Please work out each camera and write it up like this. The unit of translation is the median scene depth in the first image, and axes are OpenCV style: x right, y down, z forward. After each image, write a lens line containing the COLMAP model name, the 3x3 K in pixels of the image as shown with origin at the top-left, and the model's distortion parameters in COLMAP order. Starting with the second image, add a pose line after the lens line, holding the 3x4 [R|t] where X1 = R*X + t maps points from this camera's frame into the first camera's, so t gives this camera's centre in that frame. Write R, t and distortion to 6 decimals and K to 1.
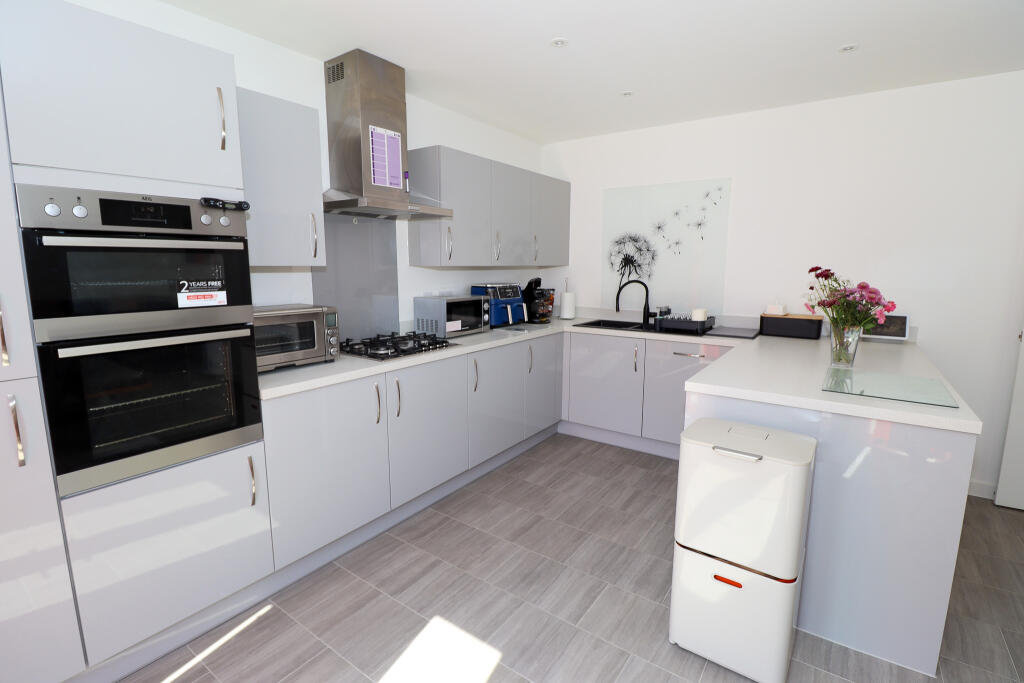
lens RADIAL K [[472.4, 0, 514.4], [0, 472.4, 334.4], [0, 0, 1]] dist [-0.017708, -0.000214]
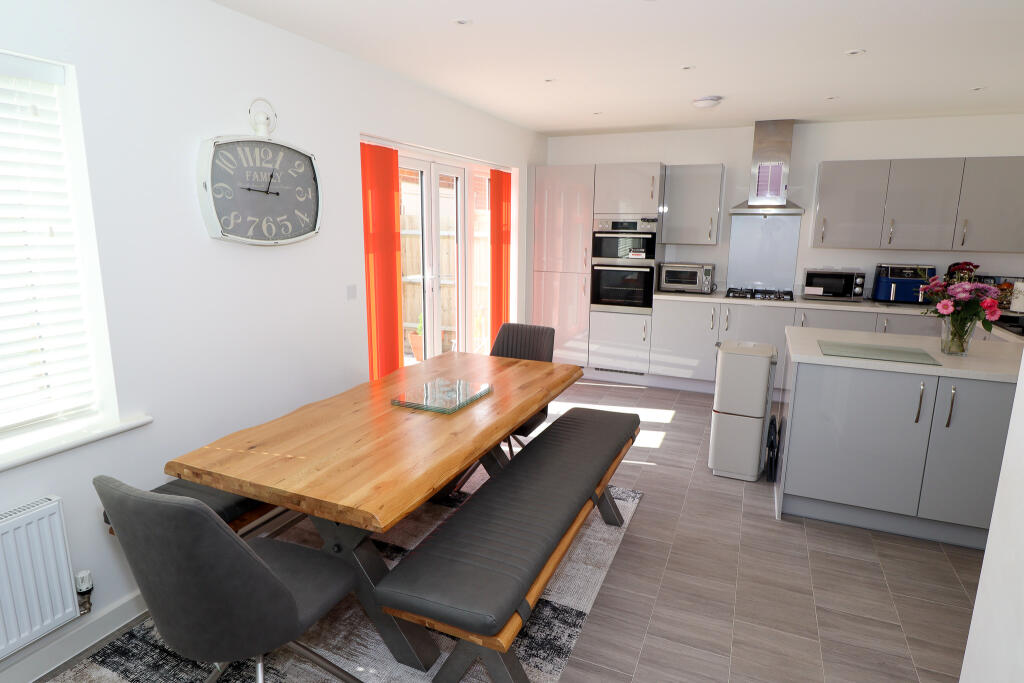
lens RADIAL K [[569.1, 0, 516.1], [0, 569.1, 327.8], [0, 0, 1]] dist [0.002298, -0.000037]
pose [[0.202741, 0.177512, -0.963009, 1.379633], [-0.153104, 0.977084, 0.147873, -0.026128], [0.967189, 0.117461, 0.225272, -0.210650]]
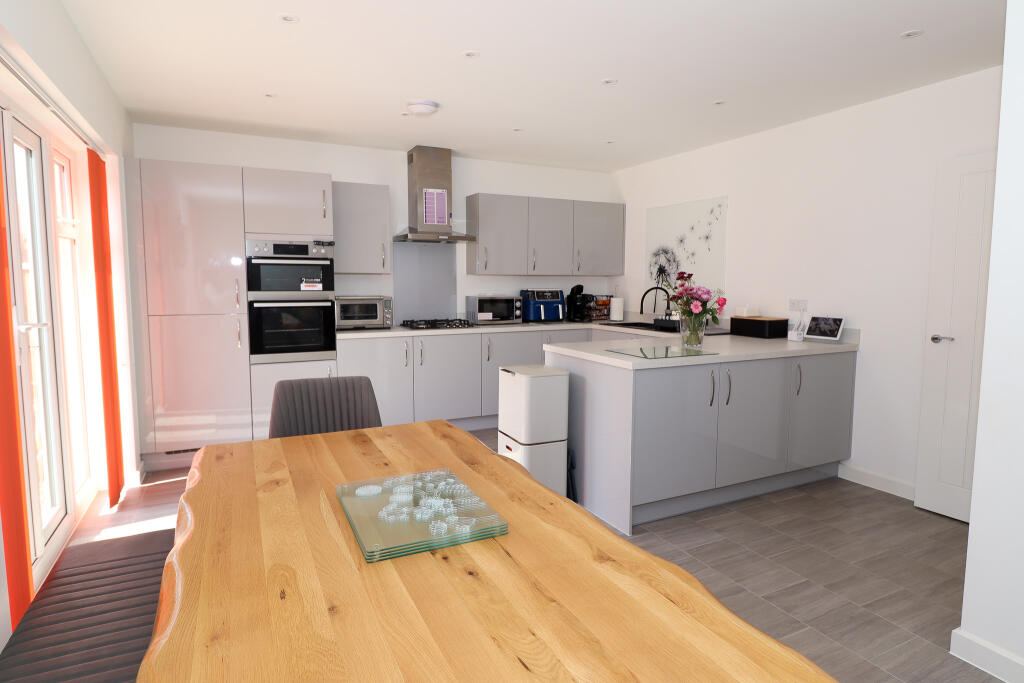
lens RADIAL K [[569.1, 0, 516.1], [0, 569.1, 327.8], [0, 0, 1]] dist [0.002298, -0.000037]
pose [[0.882981, 0.039552, -0.467740, 0.794169], [-0.070030, 0.996392, -0.047945, 0.097378], [0.464156, 0.075090, 0.882565, -0.489484]]
